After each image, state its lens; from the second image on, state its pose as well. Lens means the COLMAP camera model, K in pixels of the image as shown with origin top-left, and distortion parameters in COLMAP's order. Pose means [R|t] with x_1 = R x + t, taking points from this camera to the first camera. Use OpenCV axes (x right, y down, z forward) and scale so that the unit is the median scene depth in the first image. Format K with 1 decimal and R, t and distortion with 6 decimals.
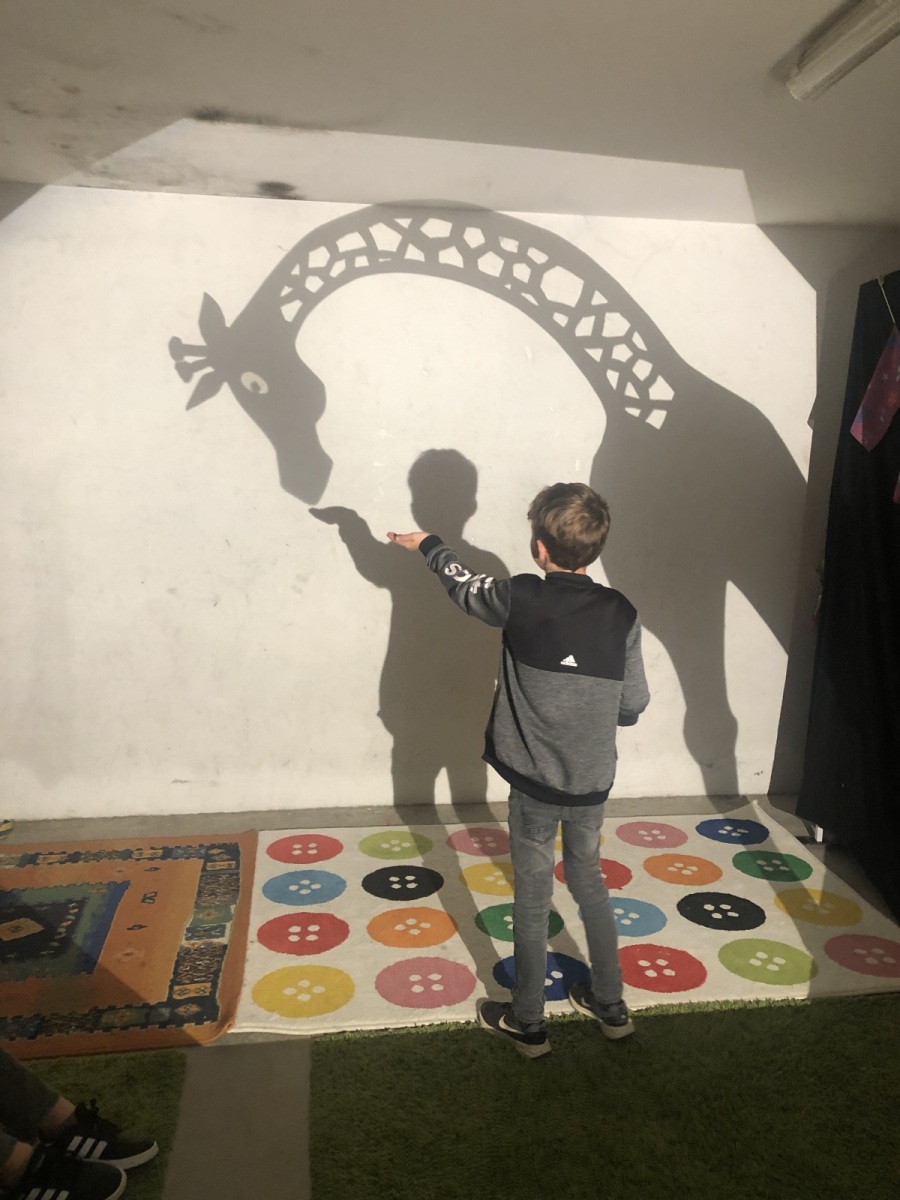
lens RADIAL K [[1029.1, 0, 444.0], [0, 1029.1, 581.0], [0, 0, 1]] dist [-0.002320, 0.030794]
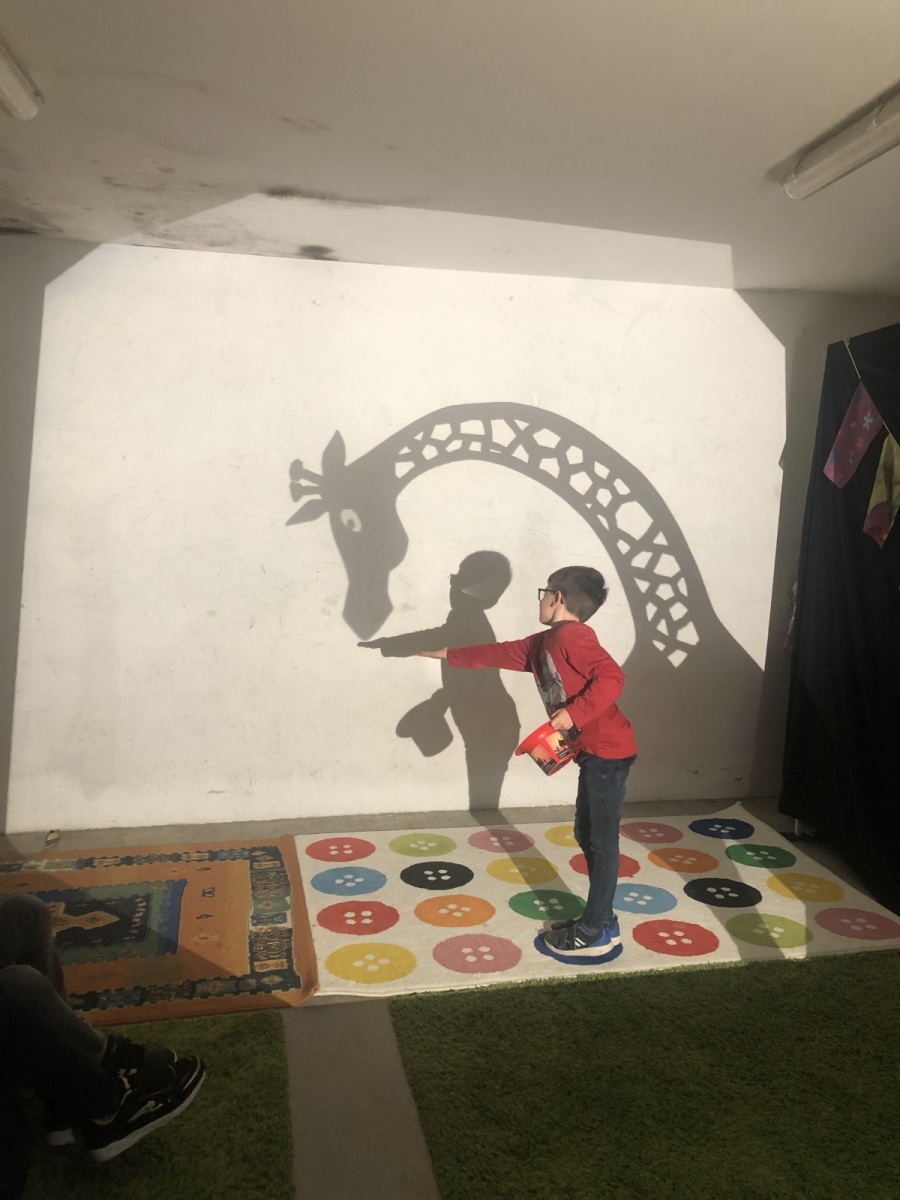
lens RADIAL K [[1029.1, 0, 455.1], [0, 1029.1, 581.3], [0, 0, 1]] dist [-0.019504, 0.075214]
pose [[0.997722, -0.001126, 0.067457, -0.104694], [0.003512, 0.999372, -0.035254, 0.018244], [-0.067375, 0.035411, 0.997099, -0.124228]]
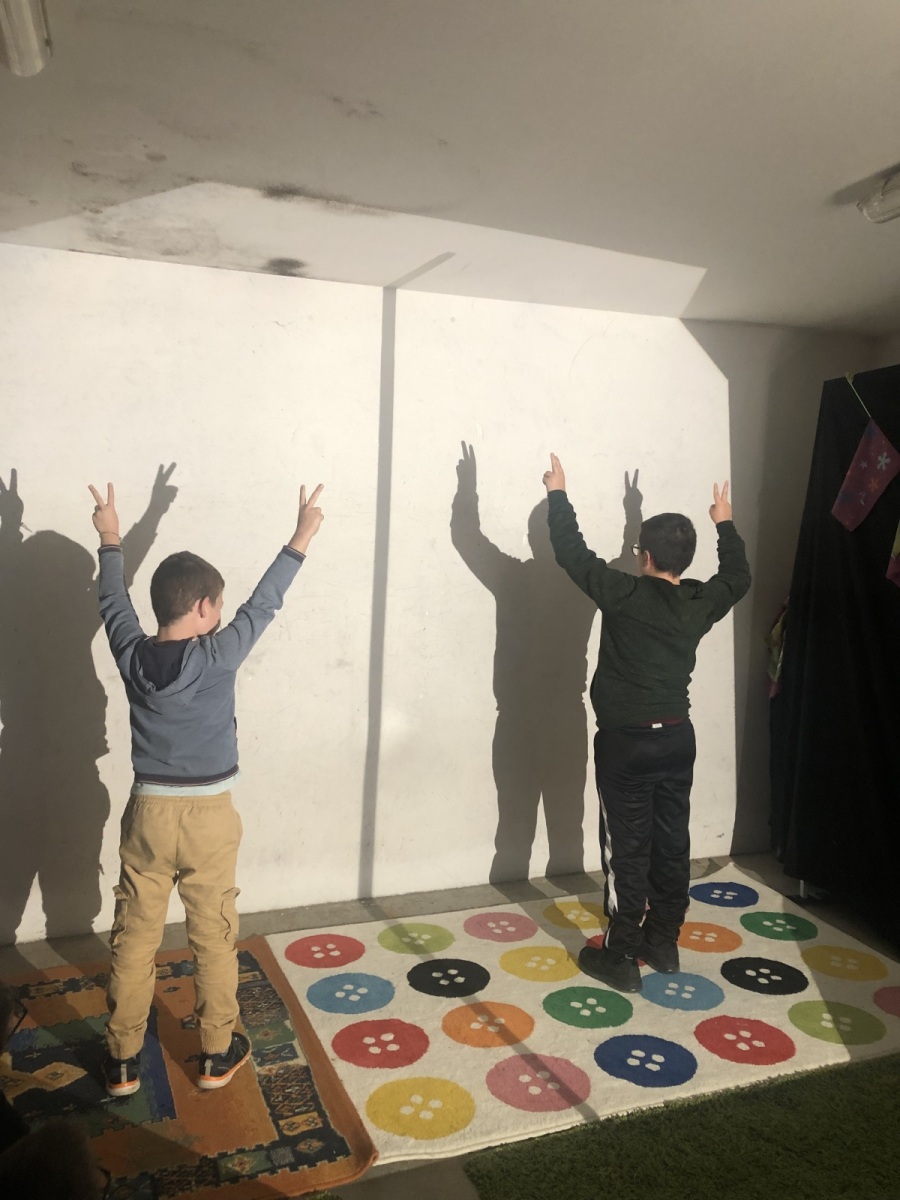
lens RADIAL K [[1029.1, 0, 455.1], [0, 1029.1, 581.3], [0, 0, 1]] dist [-0.019504, 0.075214]
pose [[0.974566, -0.012503, 0.223752, -0.271004], [0.026726, 0.997801, -0.060649, -0.020890], [-0.222502, 0.065086, 0.972757, 0.041268]]
